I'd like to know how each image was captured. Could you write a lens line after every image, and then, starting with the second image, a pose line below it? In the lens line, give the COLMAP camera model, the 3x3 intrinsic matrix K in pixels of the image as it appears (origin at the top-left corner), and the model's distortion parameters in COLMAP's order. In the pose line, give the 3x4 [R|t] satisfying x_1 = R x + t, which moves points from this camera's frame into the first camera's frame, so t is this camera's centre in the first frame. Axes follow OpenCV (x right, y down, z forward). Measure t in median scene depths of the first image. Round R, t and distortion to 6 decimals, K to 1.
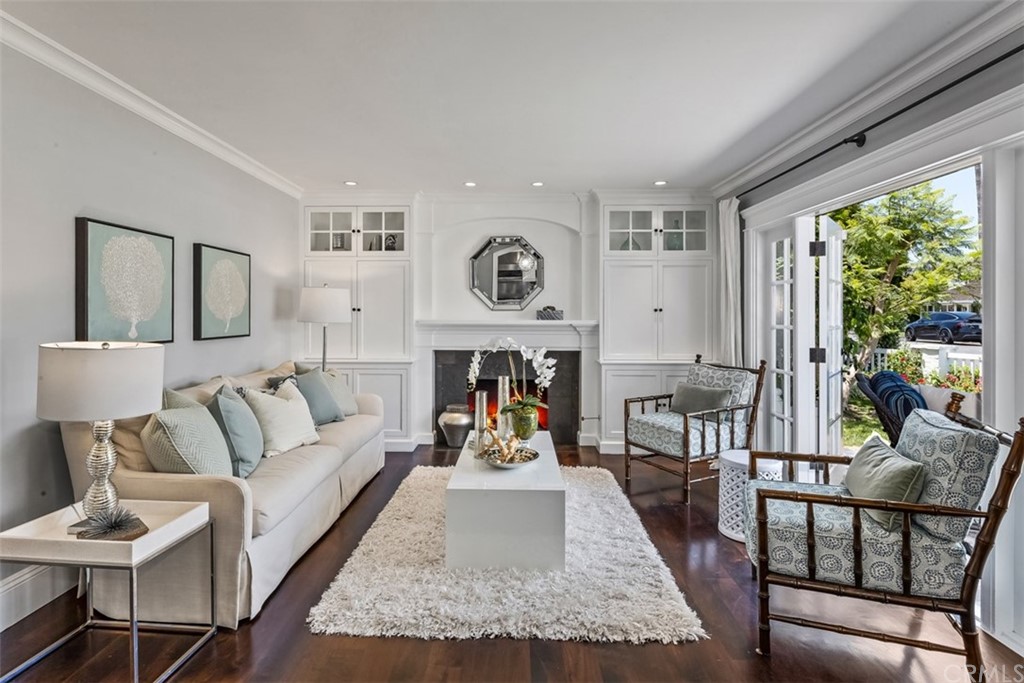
lens RADIAL K [[500.8, 0, 493.3], [0, 500.8, 313.4], [0, 0, 1]] dist [0.003238, -0.002338]
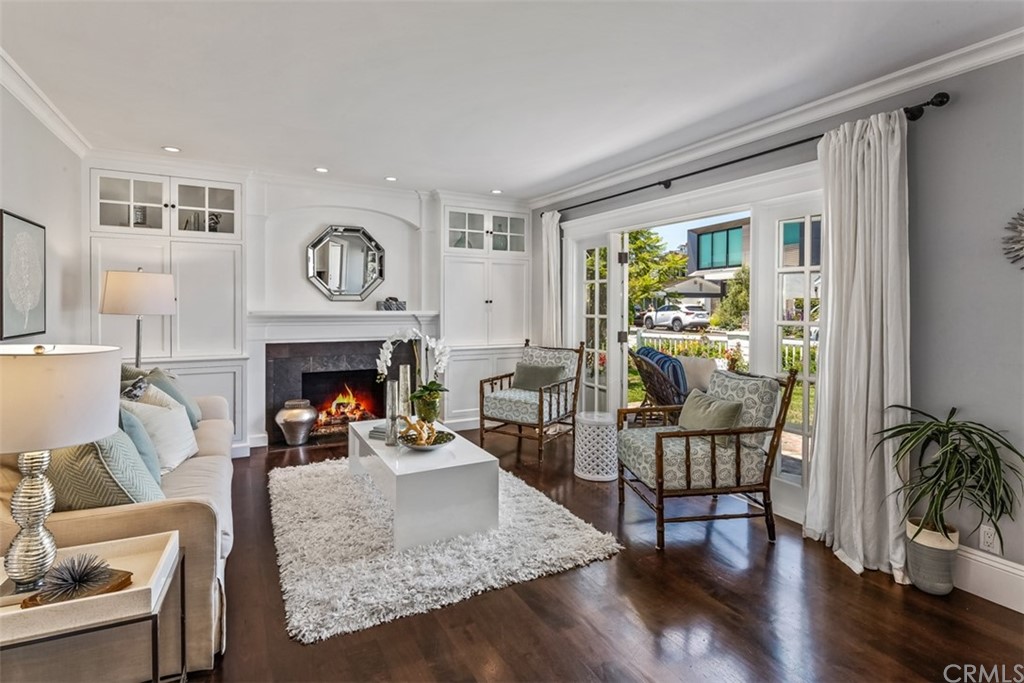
lens RADIAL K [[500.8, 0, 476.3], [0, 500.8, 308.3], [0, 0, 1]] dist [0.003238, -0.002338]
pose [[0.874442, -0.000785, 0.485130, -0.330163], [-0.005304, 0.999923, 0.011180, -0.005503], [-0.485102, -0.012350, 0.874370, 0.014195]]
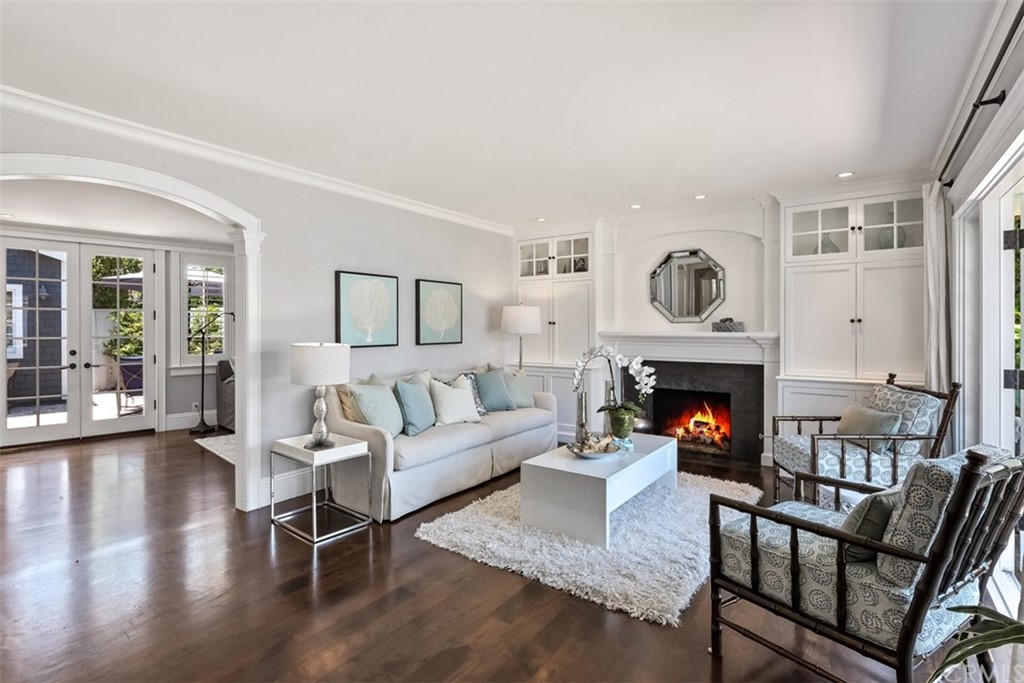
lens RADIAL K [[500.8, 0, 530.9], [0, 500.8, 329.5], [0, 0, 1]] dist [0.003238, -0.002338]
pose [[0.832633, -0.000608, -0.553824, 0.458512], [0.004183, 0.999978, 0.005191, 0.002181], [0.553809, -0.006639, 0.832617, -0.037969]]
